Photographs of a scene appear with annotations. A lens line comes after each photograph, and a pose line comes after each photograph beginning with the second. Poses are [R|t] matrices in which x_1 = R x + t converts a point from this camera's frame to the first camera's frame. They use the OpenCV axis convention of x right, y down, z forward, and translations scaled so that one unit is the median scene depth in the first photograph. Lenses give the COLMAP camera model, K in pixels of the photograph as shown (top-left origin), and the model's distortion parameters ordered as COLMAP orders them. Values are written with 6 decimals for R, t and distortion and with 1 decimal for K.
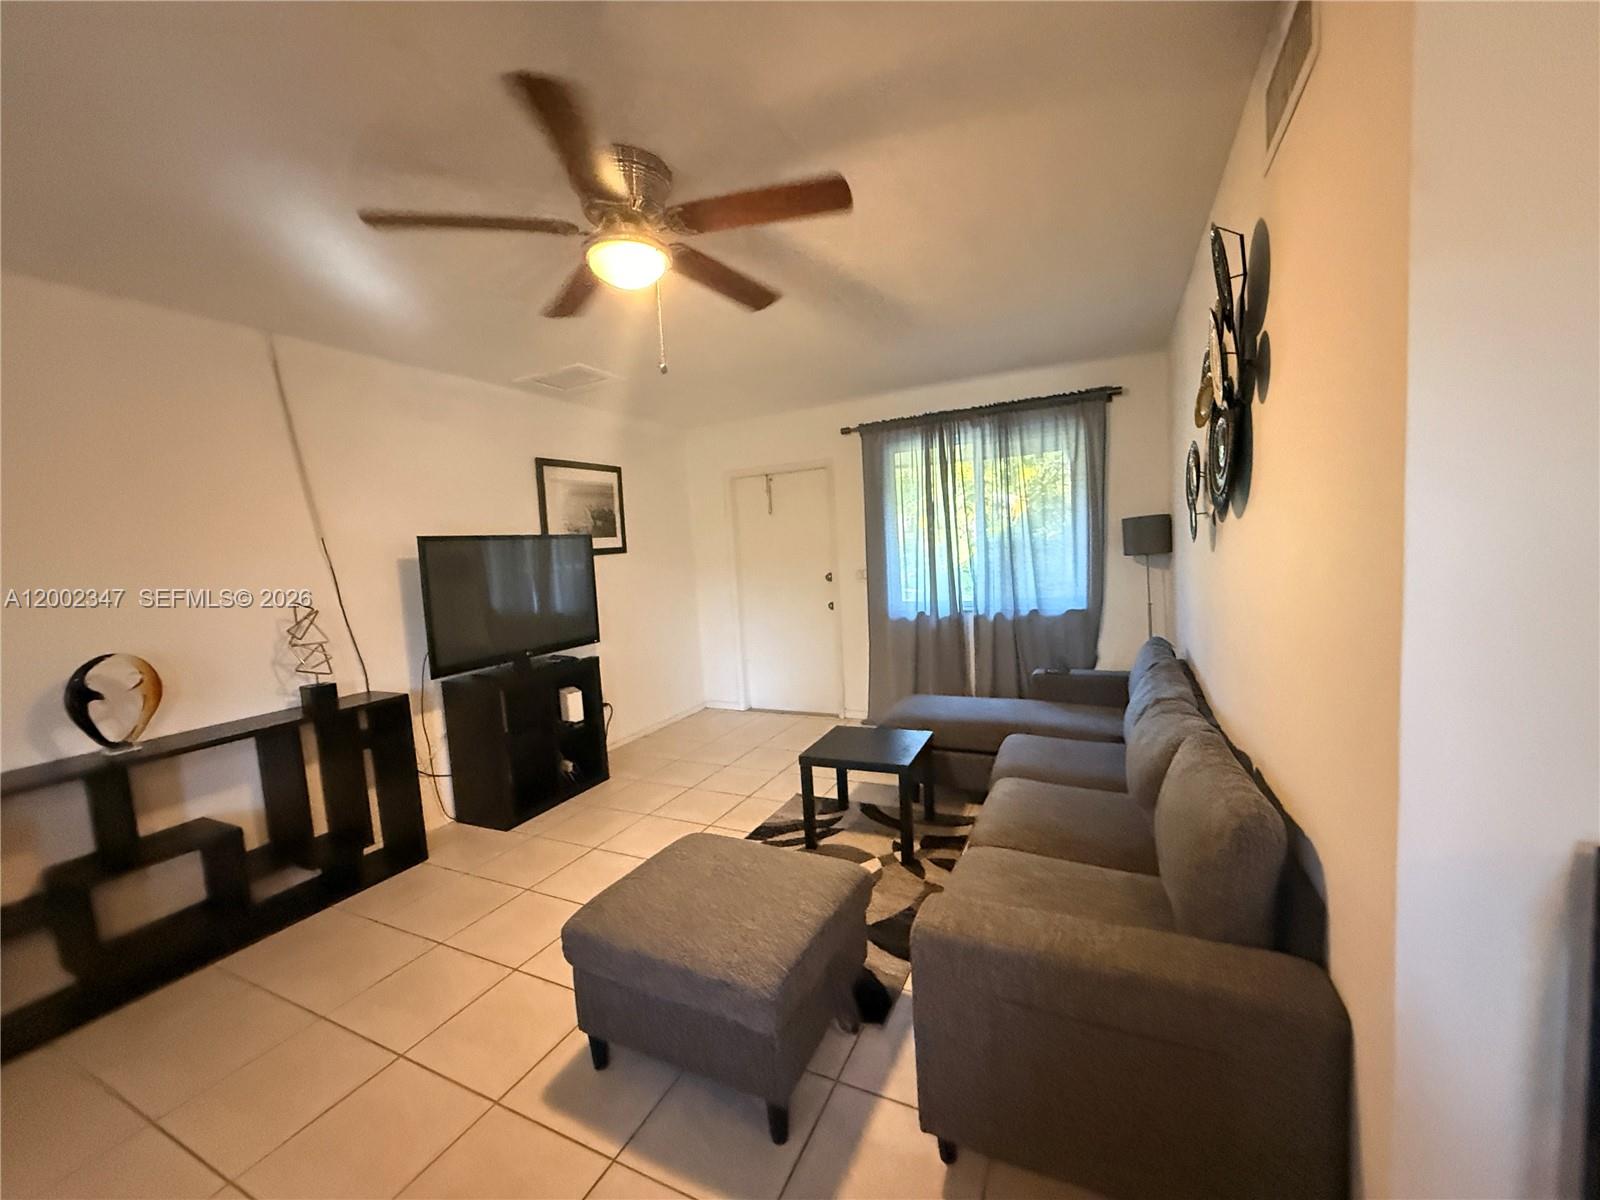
lens RADIAL K [[642.1, 0, 800.0], [0, 642.1, 603.2], [0, 0, 1]] dist [0.002253, -0.000316]
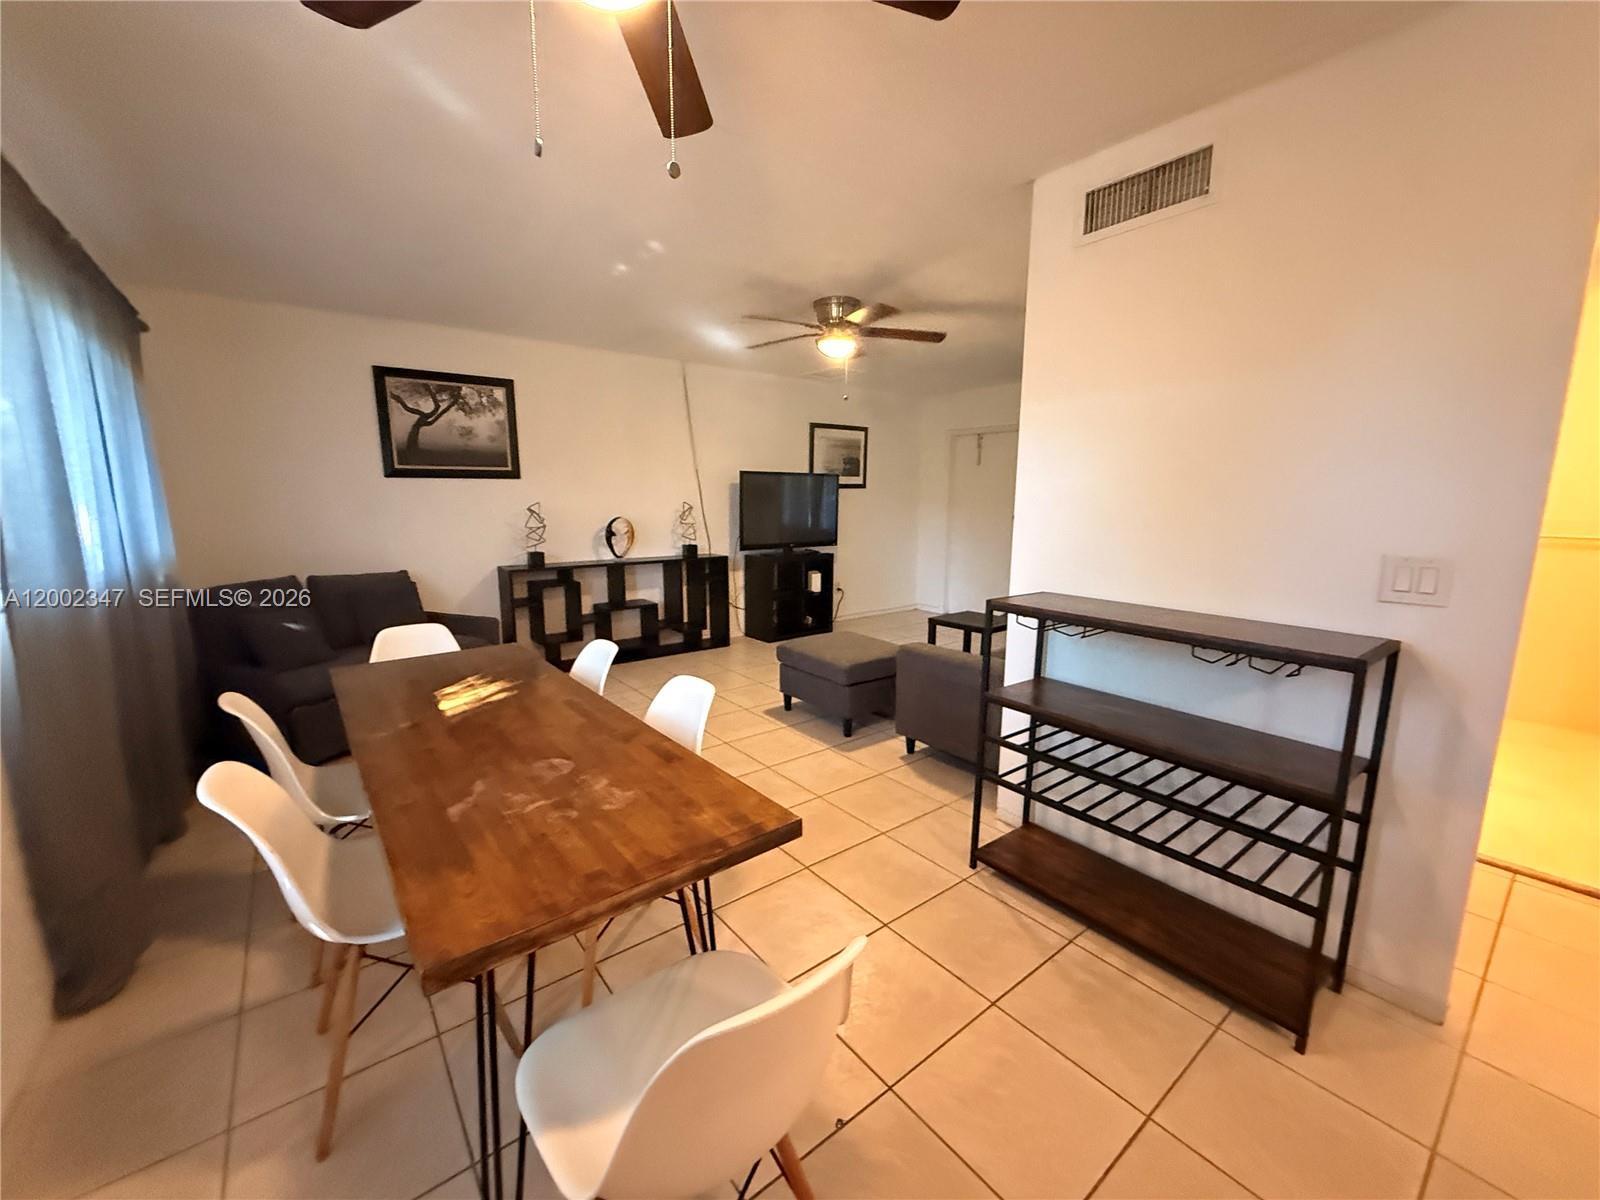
lens RADIAL K [[642.1, 0, 796.0], [0, 642.1, 598.9], [0, 0, 1]] dist [0.002253, -0.000316]
pose [[0.896764, 0.131363, -0.422561, 0.330521], [-0.096127, 0.989948, 0.103745, 0.046628], [0.431942, -0.052415, 0.900377, -0.535589]]
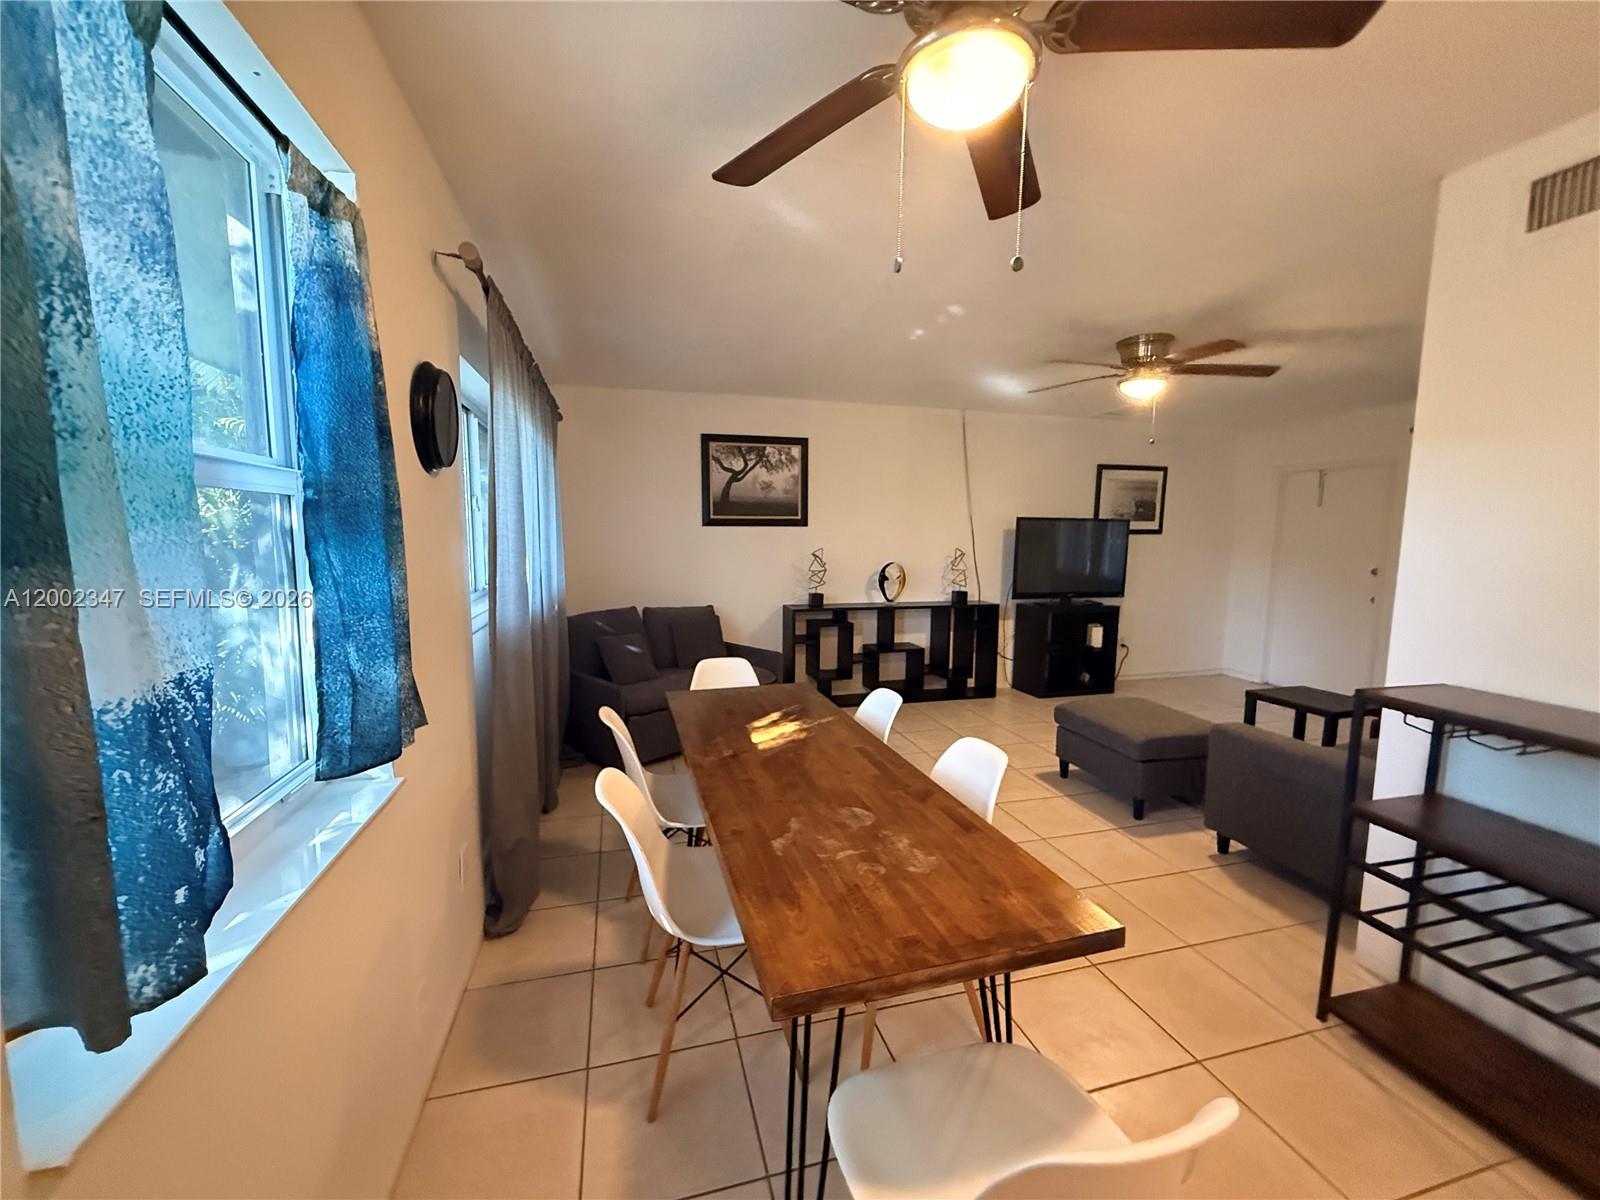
lens RADIAL K [[642.1, 0, 795.3], [0, 642.1, 600.5], [0, 0, 1]] dist [0.002253, -0.000316]
pose [[0.658972, 0.145494, -0.737961, 0.306093], [-0.116411, 0.989020, 0.091041, 0.029711], [0.743104, 0.025913, 0.668674, -0.566436]]
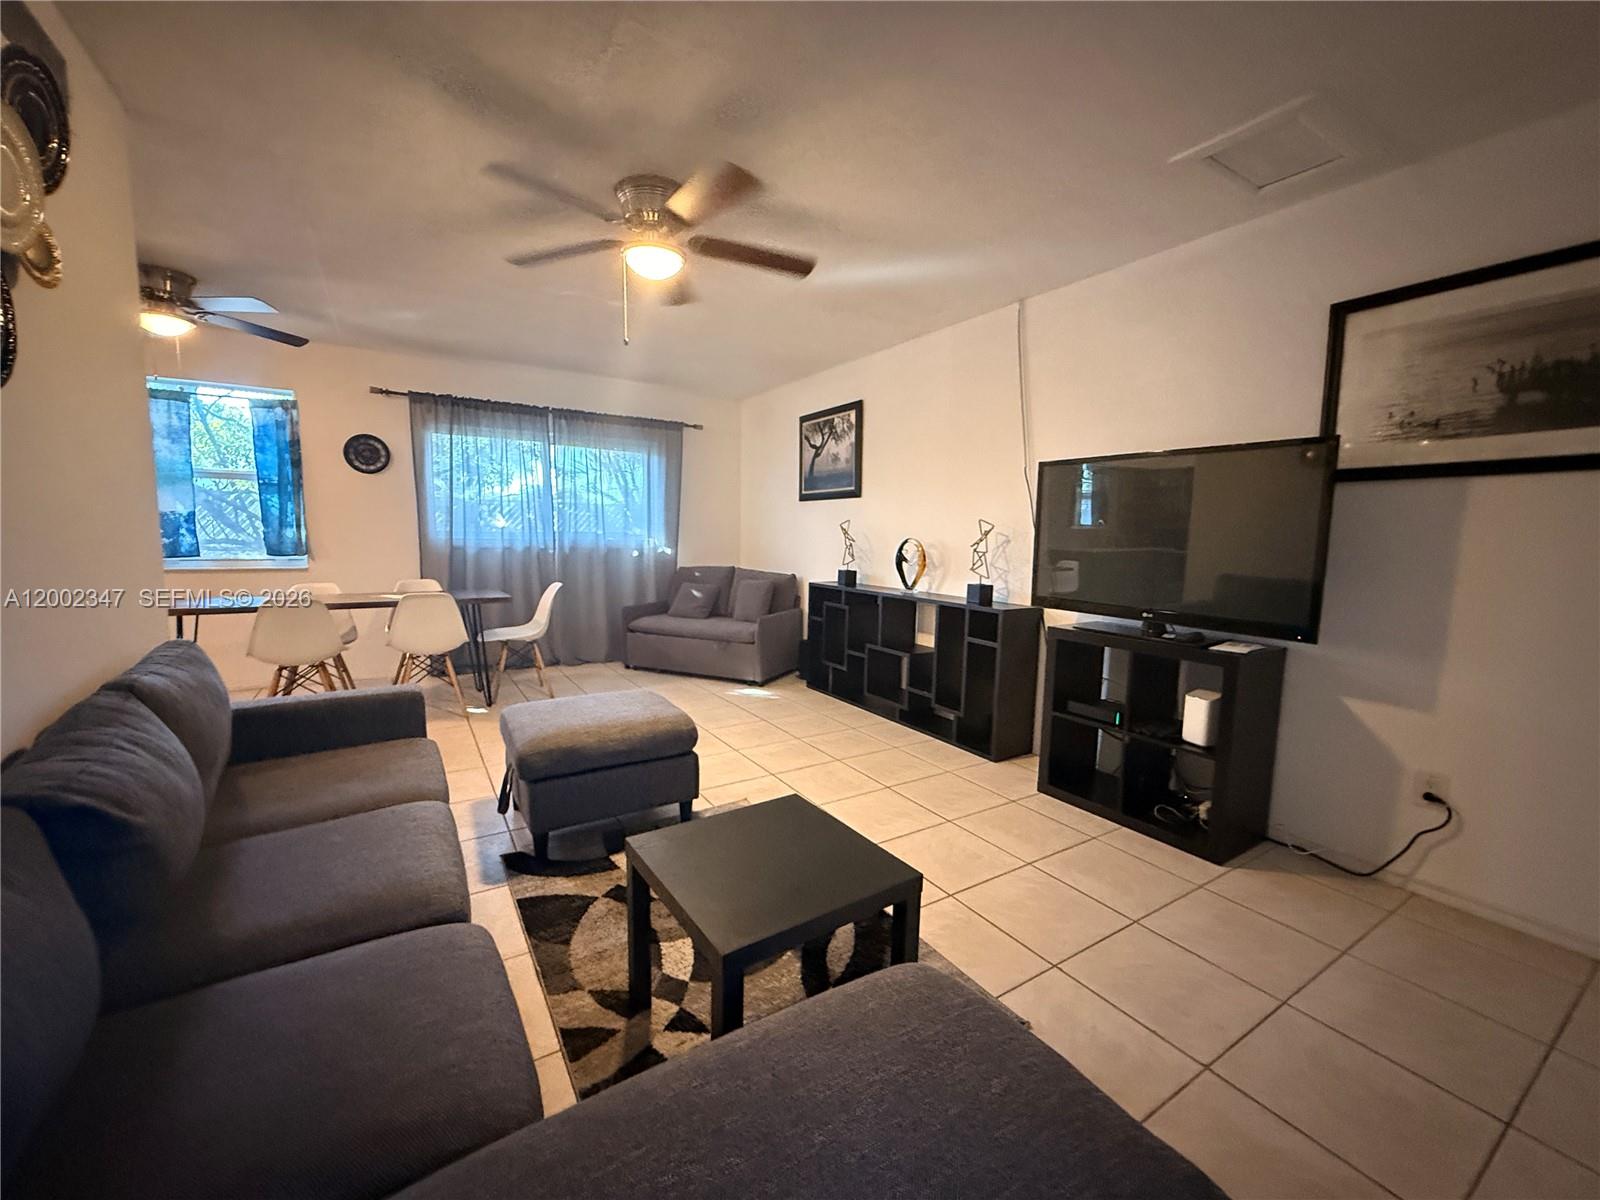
lens RADIAL K [[642.1, 0, 790.8], [0, 642.1, 600.8], [0, 0, 1]] dist [0.002253, -0.000316]
pose [[-0.537243, 0.142167, -0.831360, 0.438026], [-0.061570, 0.976451, 0.206766, -0.070413], [0.841177, 0.162271, -0.515838, 1.125403]]
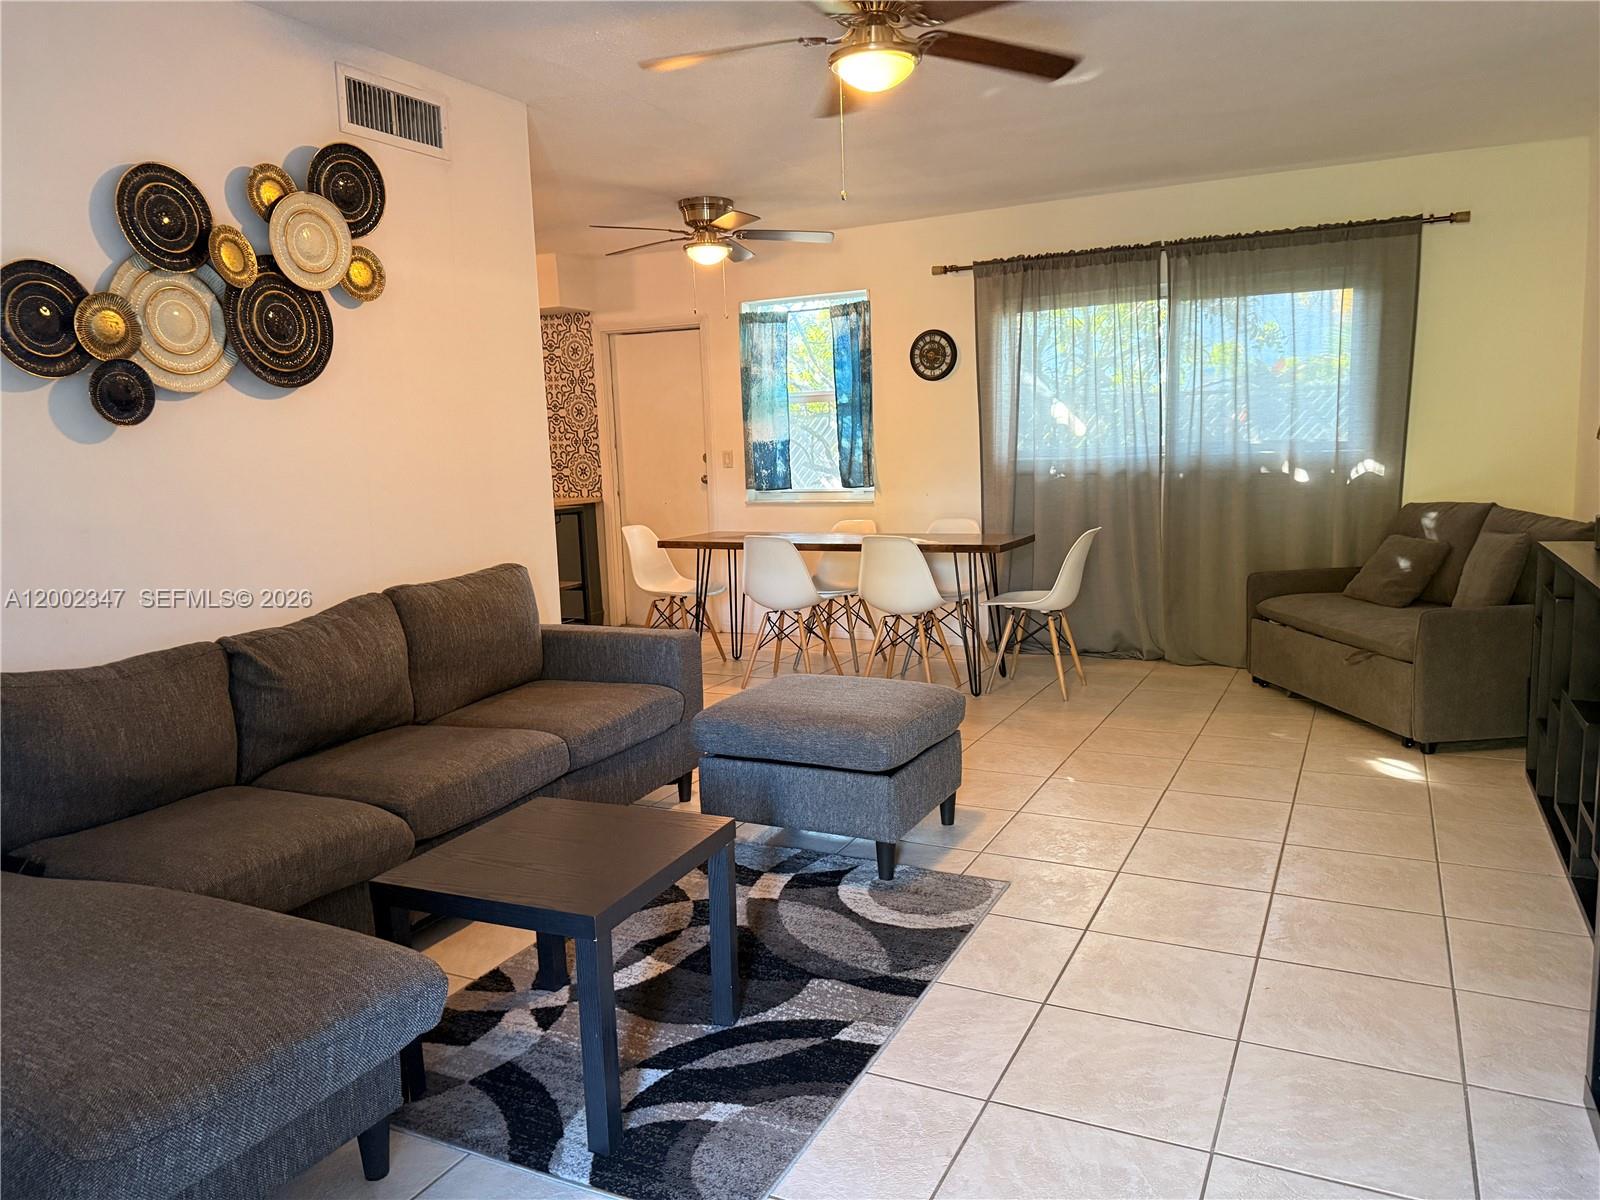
lens RADIAL K [[1106.2, 0, 807.6], [0, 1106.2, 610.2], [0, 0, 1]] dist [0.024973, -0.008417]
pose [[-0.995668, 0.087618, 0.031113, -0.079060], [0.092484, 0.967734, 0.234386, -0.077237], [-0.009573, 0.236248, -0.971646, 1.506187]]
